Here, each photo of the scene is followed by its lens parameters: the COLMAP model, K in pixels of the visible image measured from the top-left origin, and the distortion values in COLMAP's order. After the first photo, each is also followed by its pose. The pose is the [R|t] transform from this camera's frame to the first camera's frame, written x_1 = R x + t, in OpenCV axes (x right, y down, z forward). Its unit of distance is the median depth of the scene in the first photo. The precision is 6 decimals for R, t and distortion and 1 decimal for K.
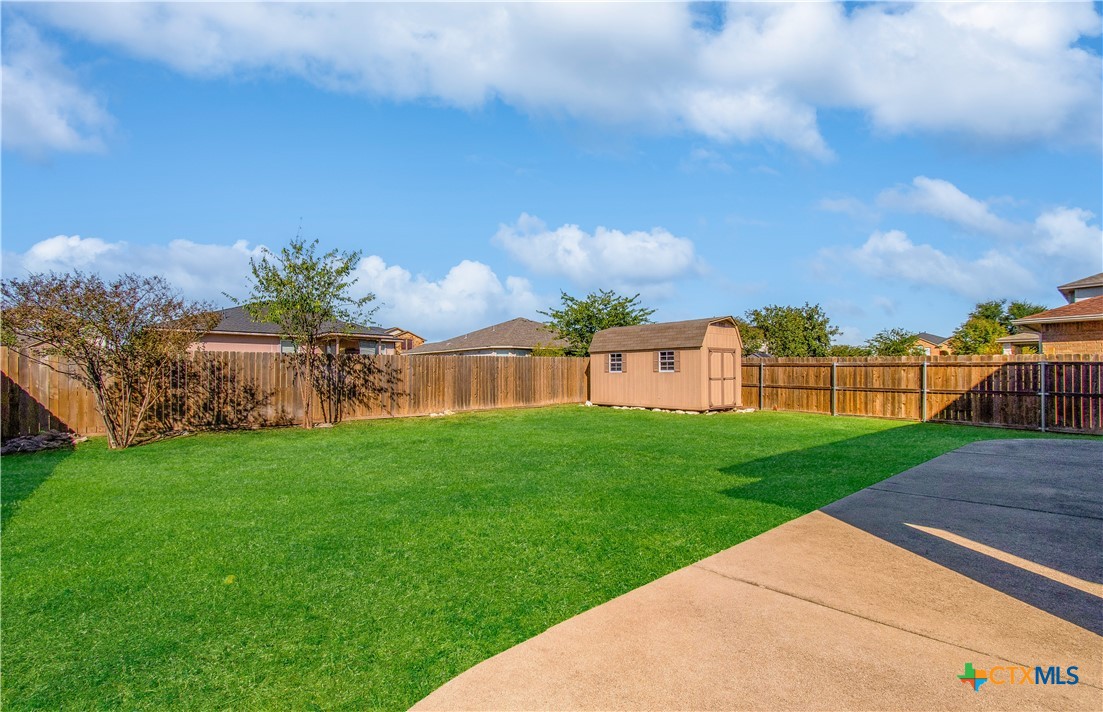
lens RADIAL K [[475.9, 0, 550.7], [0, 475.9, 359.6], [0, 0, 1]] dist [0.000215, 0.000077]
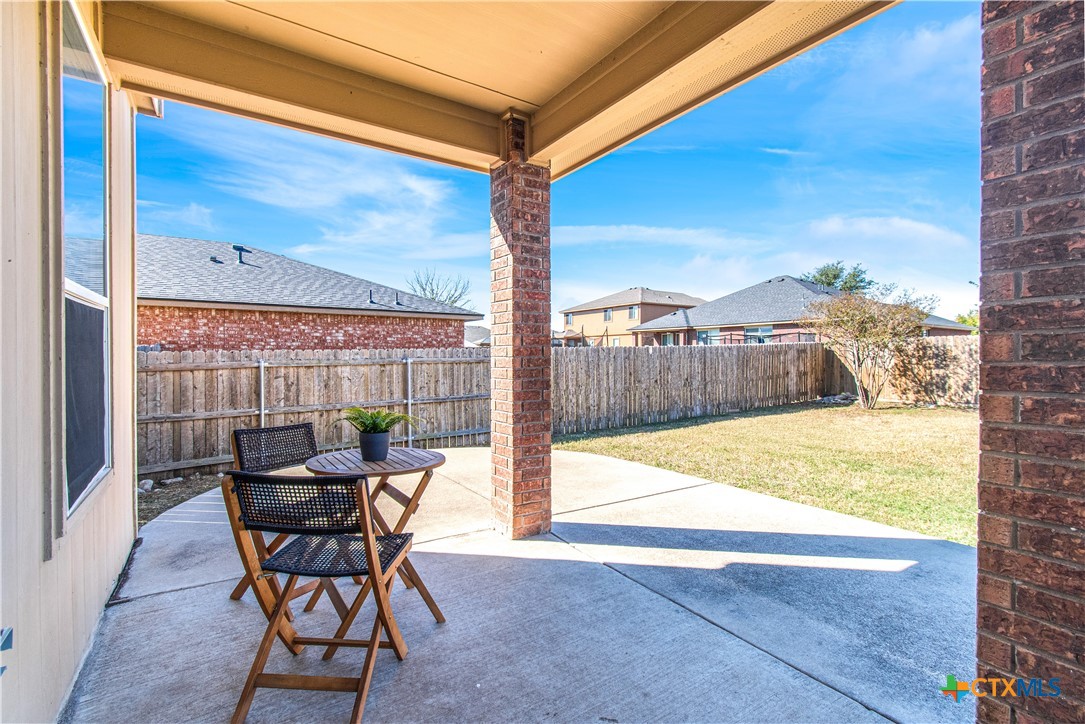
lens RADIAL K [[486.3, 0, 539.4], [0, 486.3, 354.5], [0, 0, 1]] dist [-0.001837, -0.000100]
pose [[-0.114186, 0.000145, -0.993459, 0.516832], [0.033238, 0.999441, -0.003675, -0.004096], [0.992903, -0.033440, -0.114127, 0.157521]]
